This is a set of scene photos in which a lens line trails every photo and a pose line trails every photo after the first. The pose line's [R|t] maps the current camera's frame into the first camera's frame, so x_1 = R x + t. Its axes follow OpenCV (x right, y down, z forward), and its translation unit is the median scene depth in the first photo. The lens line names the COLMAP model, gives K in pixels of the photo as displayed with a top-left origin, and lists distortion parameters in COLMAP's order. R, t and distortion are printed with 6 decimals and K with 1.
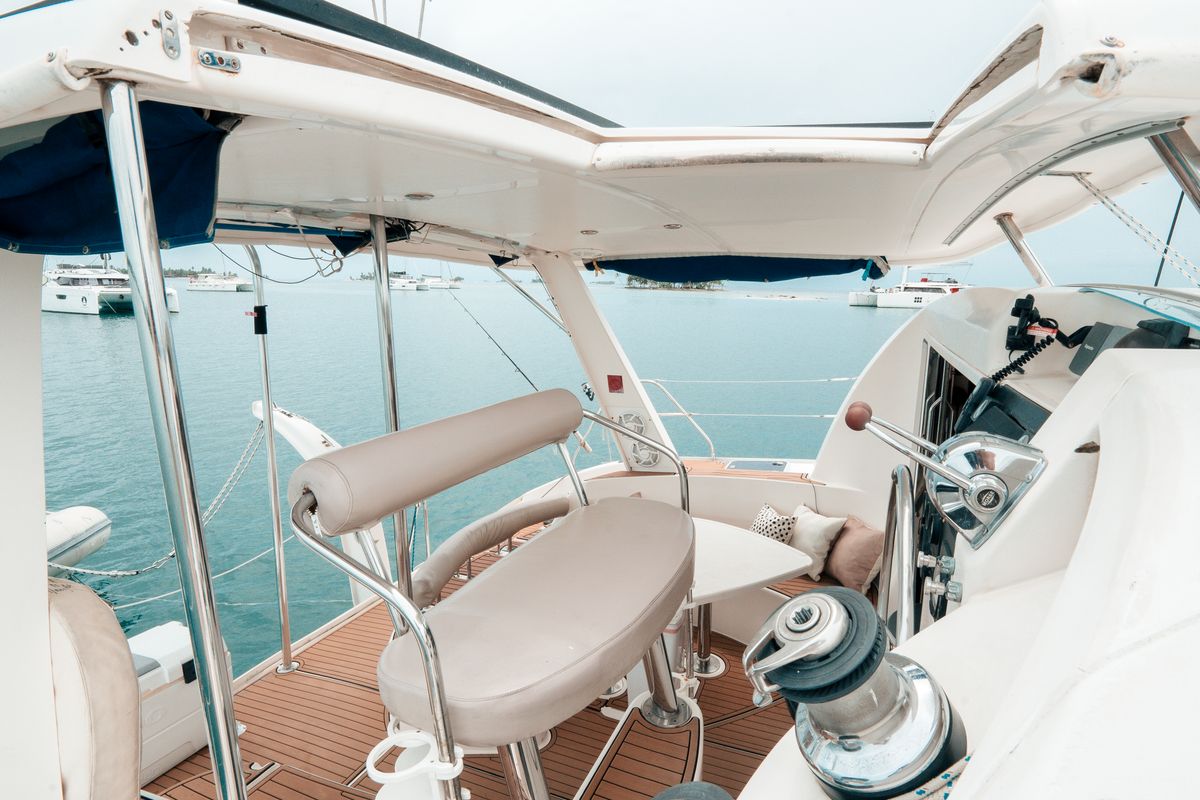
lens RADIAL K [[629.8, 0, 595.7], [0, 629.8, 396.9], [0, 0, 1]] dist [-0.014746, 0.000074]
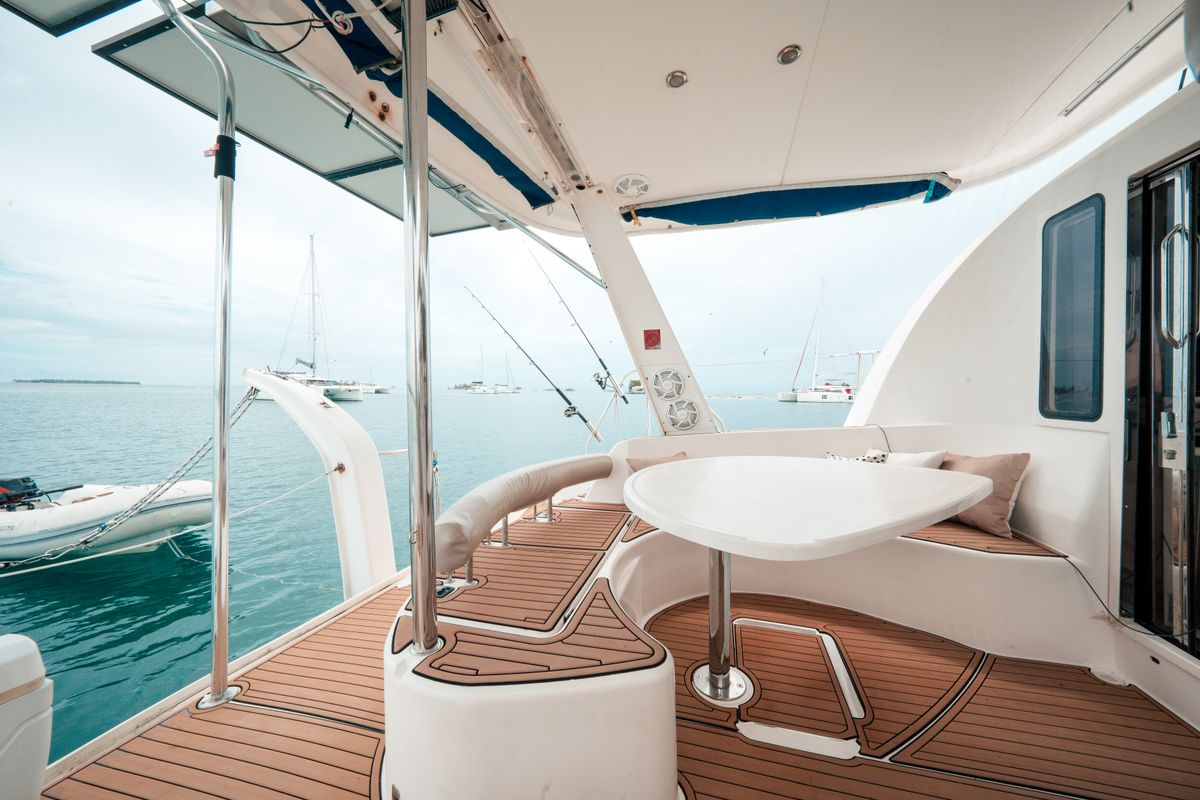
lens RADIAL K [[417.6, 0, 600.8], [0, 417.6, 396.3], [0, 0, 1]] dist [-0.026879, 0.006146]
pose [[0.991485, -0.001274, 0.130212, -0.147400], [0.022775, 0.986237, -0.163763, 0.190246], [-0.128211, 0.165334, 0.977868, 0.454942]]
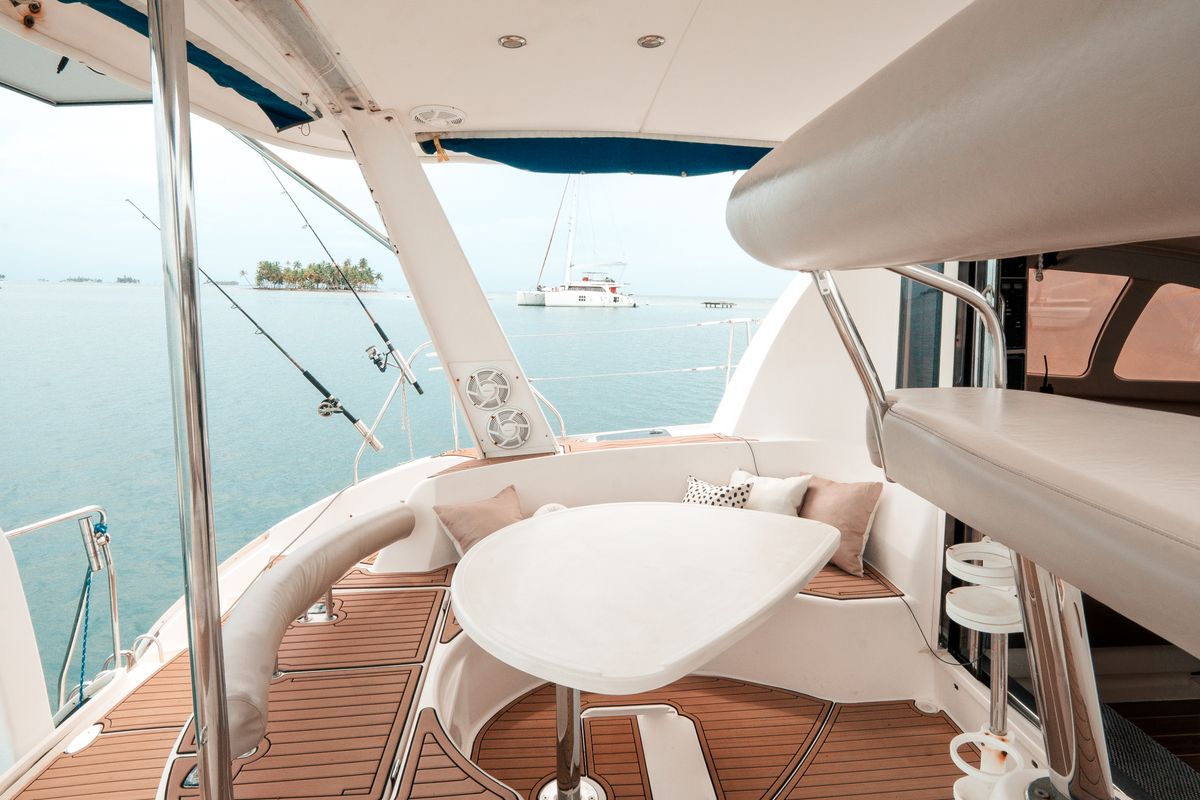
lens RADIAL K [[693.6, 0, 594.2], [0, 693.6, 343.6], [0, 0, 1]] dist [-0.025140, 0.000697]
pose [[0.887941, -0.030076, 0.458972, -0.211177], [0.074887, 0.993999, -0.079743, 0.075192], [-0.453819, 0.105178, 0.884865, 0.327644]]
